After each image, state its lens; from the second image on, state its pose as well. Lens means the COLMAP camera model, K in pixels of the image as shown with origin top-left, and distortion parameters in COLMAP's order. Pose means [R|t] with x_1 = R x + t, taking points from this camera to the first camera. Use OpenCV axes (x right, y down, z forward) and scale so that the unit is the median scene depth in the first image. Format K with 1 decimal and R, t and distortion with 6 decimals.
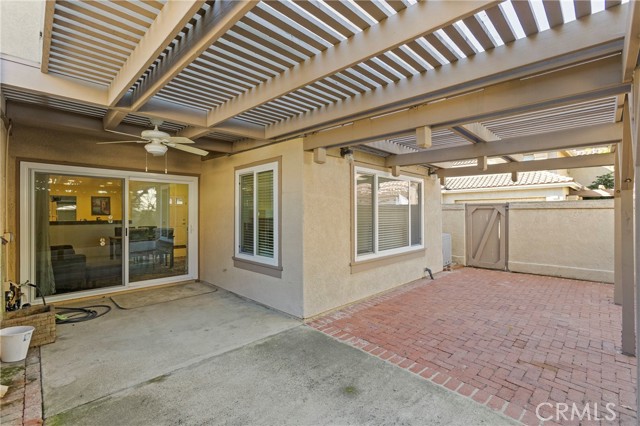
lens RADIAL K [[288.9, 0, 318.3], [0, 288.9, 214.6], [0, 0, 1]] dist [-0.000339, -0.000059]
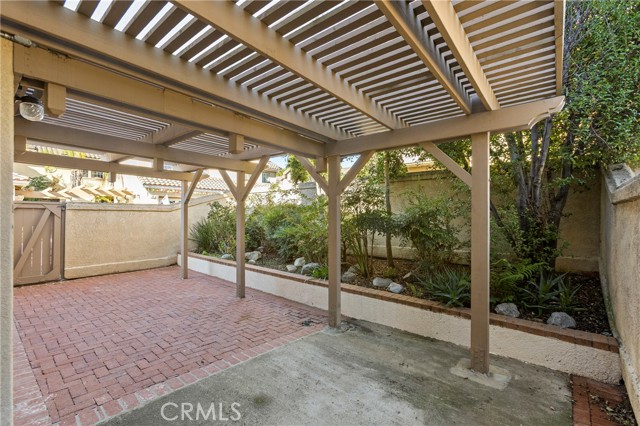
lens RADIAL K [[288.9, 0, 318.3], [0, 288.9, 214.6], [0, 0, 1]] dist [-0.000339, -0.000059]
pose [[-0.089991, 0.005492, 0.995927, -0.566372], [0.001759, 0.999984, -0.005356, 0.004844], [-0.995941, 0.001270, -0.090000, 0.598184]]
